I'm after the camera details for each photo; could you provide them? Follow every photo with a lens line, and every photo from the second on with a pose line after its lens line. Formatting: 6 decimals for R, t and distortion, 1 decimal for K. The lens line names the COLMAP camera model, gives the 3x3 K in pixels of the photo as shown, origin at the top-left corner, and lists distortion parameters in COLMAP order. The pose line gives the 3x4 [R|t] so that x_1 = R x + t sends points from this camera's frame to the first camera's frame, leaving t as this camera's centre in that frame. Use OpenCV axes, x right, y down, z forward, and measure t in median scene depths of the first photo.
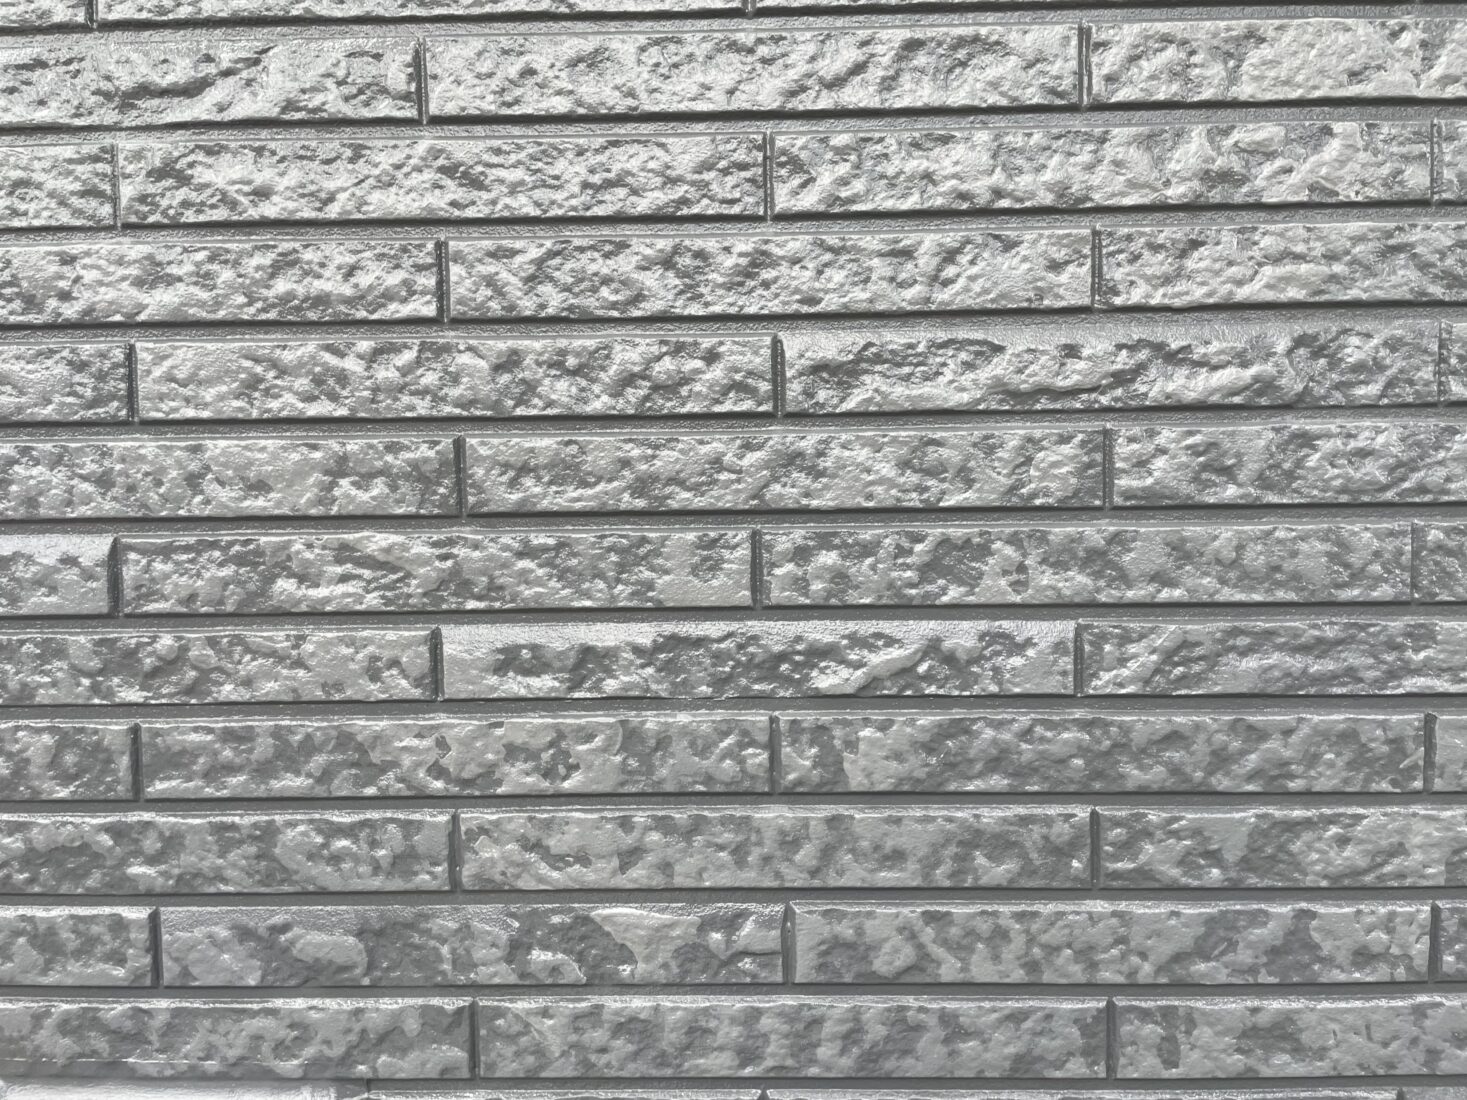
lens RADIAL K [[1114.2, 0, 735.1], [0, 1114.2, 552.0], [0, 0, 1]] dist [0.055785, -0.060710]
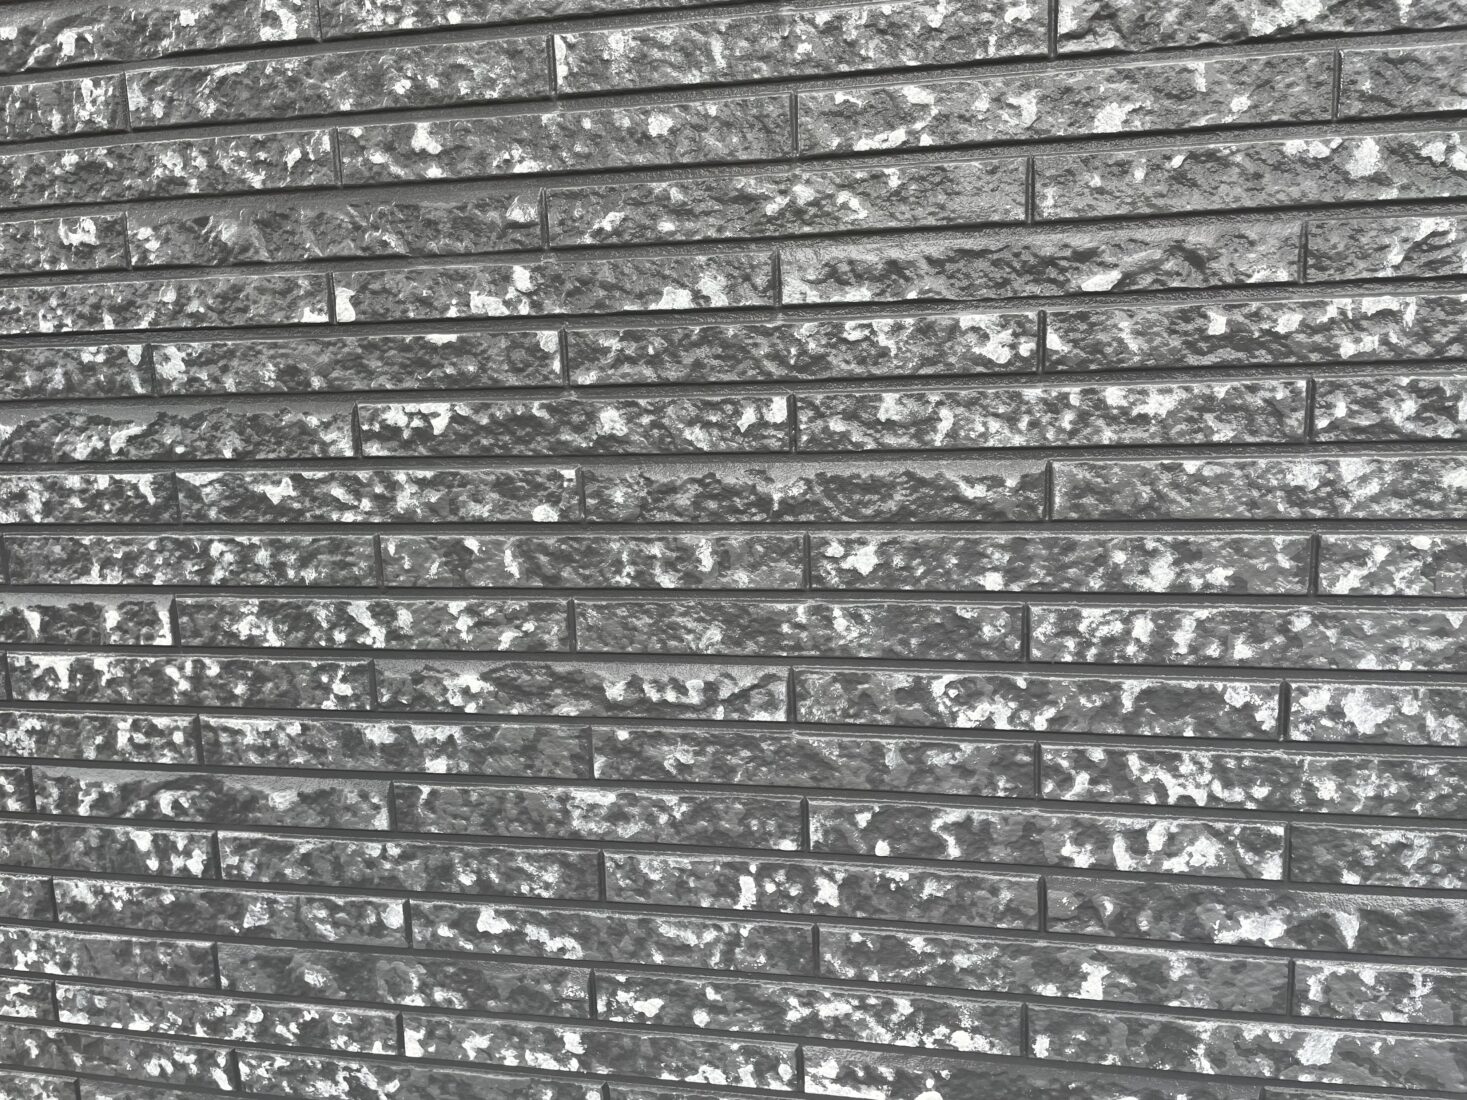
lens RADIAL K [[1281.1, 0, 742.1], [0, 1281.1, 559.3], [0, 0, 1]] dist [0.063469, -0.019232]
pose [[0.982409, 0.006356, -0.186635, -0.024978], [0.051376, 0.951654, 0.302844, -0.043104], [0.179537, -0.307105, 0.934587, -0.506466]]
